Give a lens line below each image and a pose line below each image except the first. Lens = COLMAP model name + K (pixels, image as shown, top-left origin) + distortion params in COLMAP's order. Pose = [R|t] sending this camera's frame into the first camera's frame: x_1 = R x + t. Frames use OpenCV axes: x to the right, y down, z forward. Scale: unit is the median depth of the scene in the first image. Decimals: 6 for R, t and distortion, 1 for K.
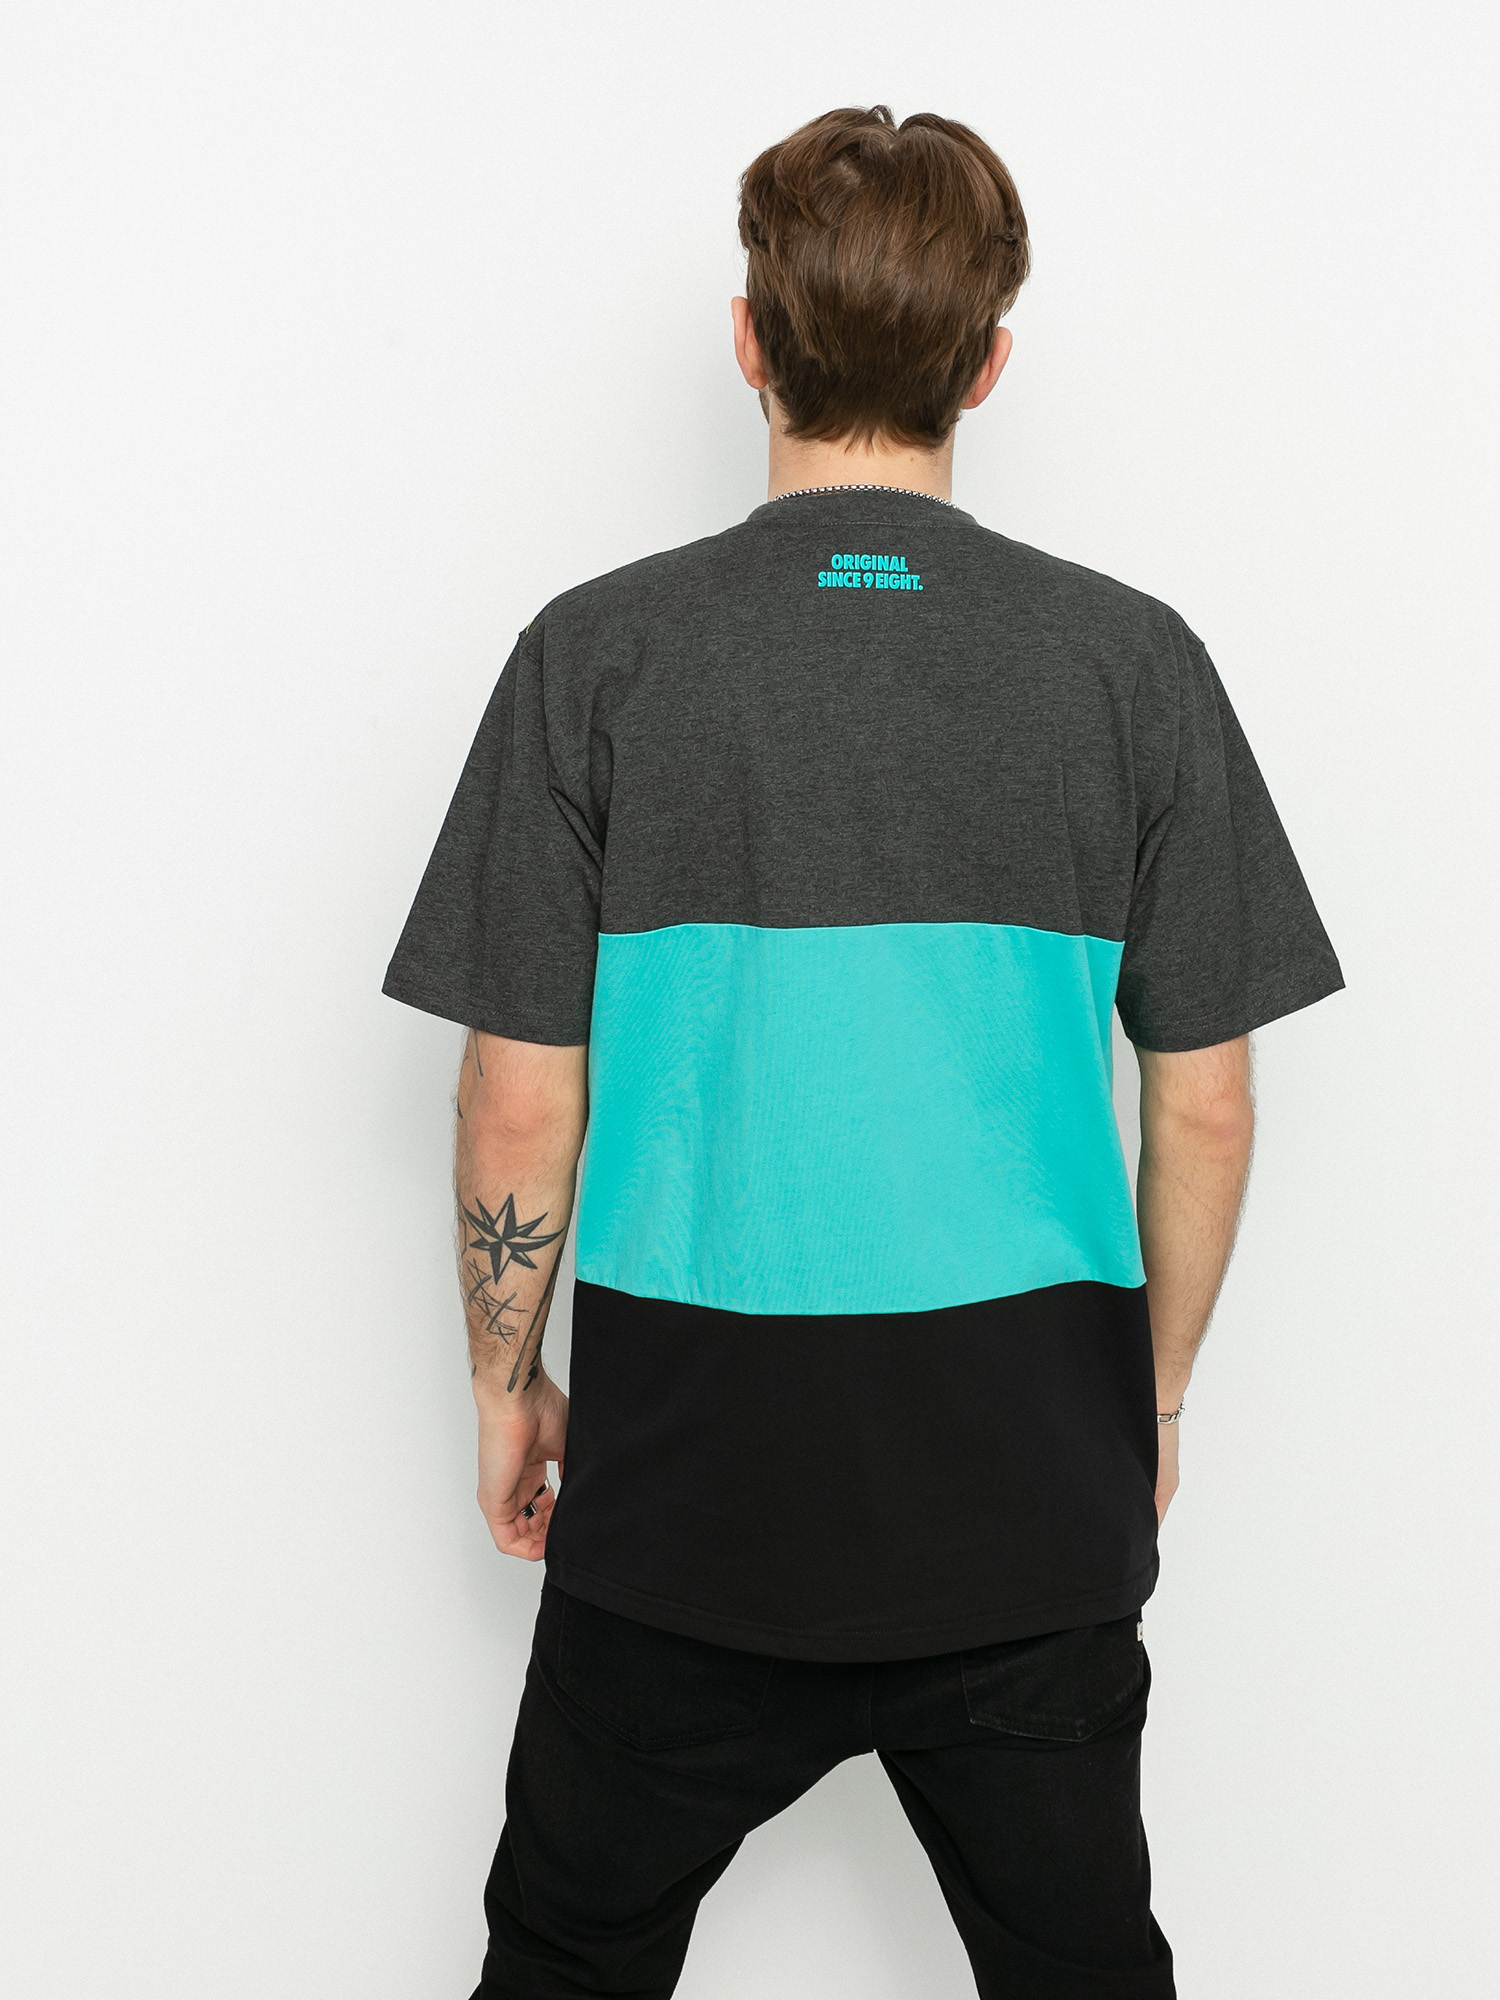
lens RADIAL K [[3430.7, 0, 750.0], [0, 3430.7, 1000.0], [0, 0, 1]] dist [-0.265116, 3.035098]
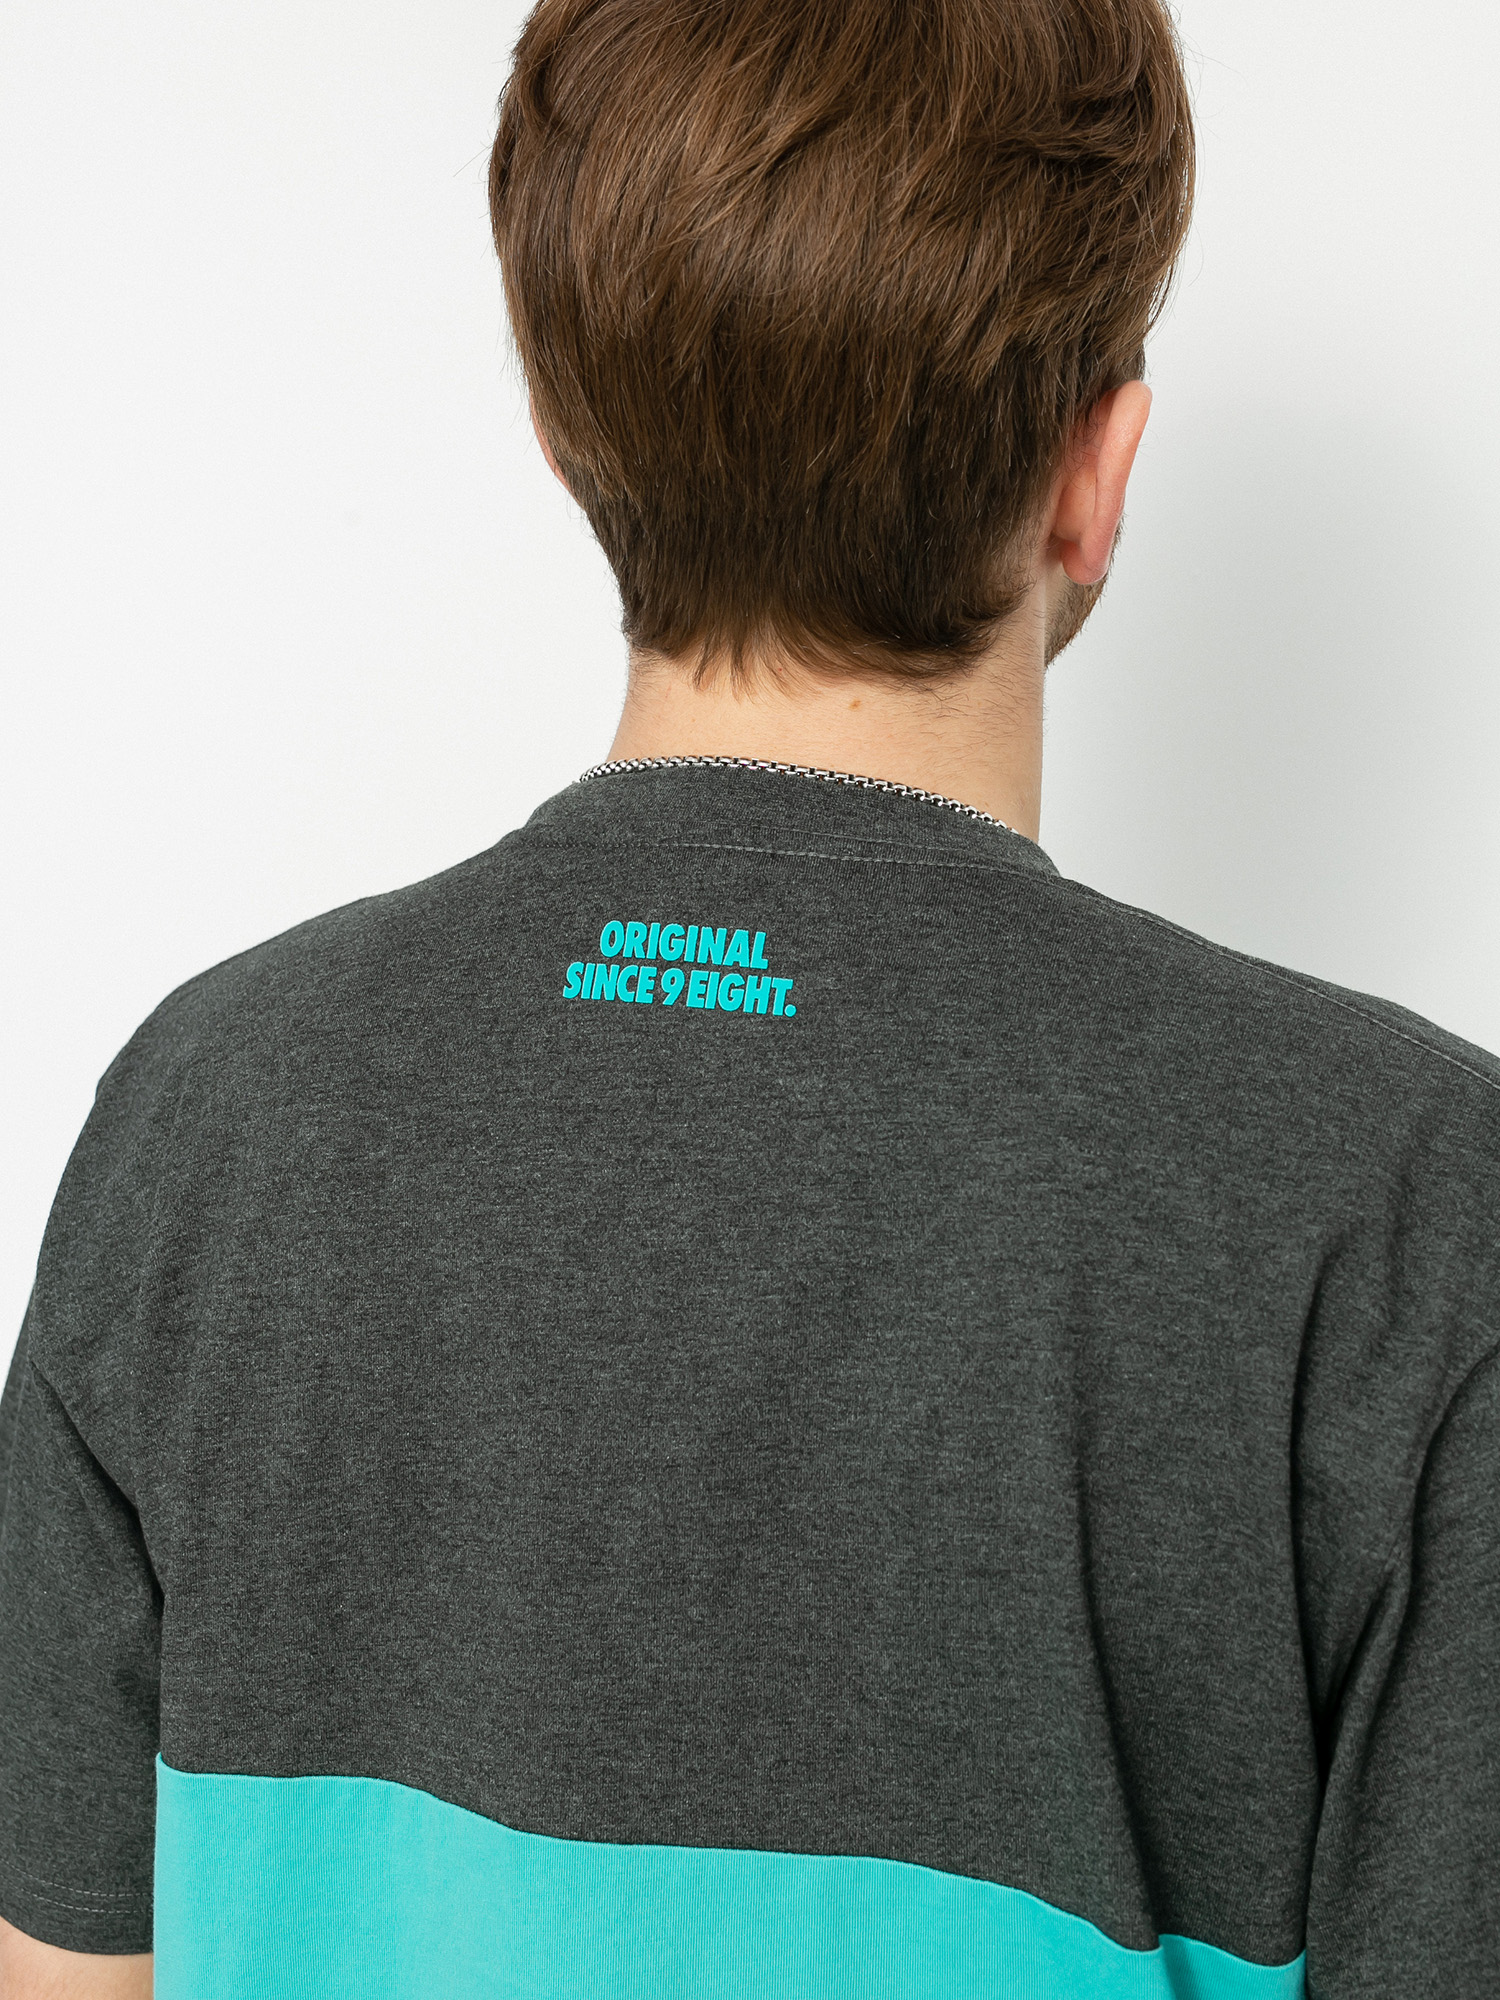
lens RADIAL K [[3430.7, 0, 750.0], [0, 3430.7, 1000.0], [0, 0, 1]] dist [-0.265116, 3.035098]
pose [[0.874955, 0.044521, -0.482154, 0.238864], [-0.079728, 0.995419, -0.052765, -0.100486], [0.477596, 0.084608, 0.874496, 0.648596]]
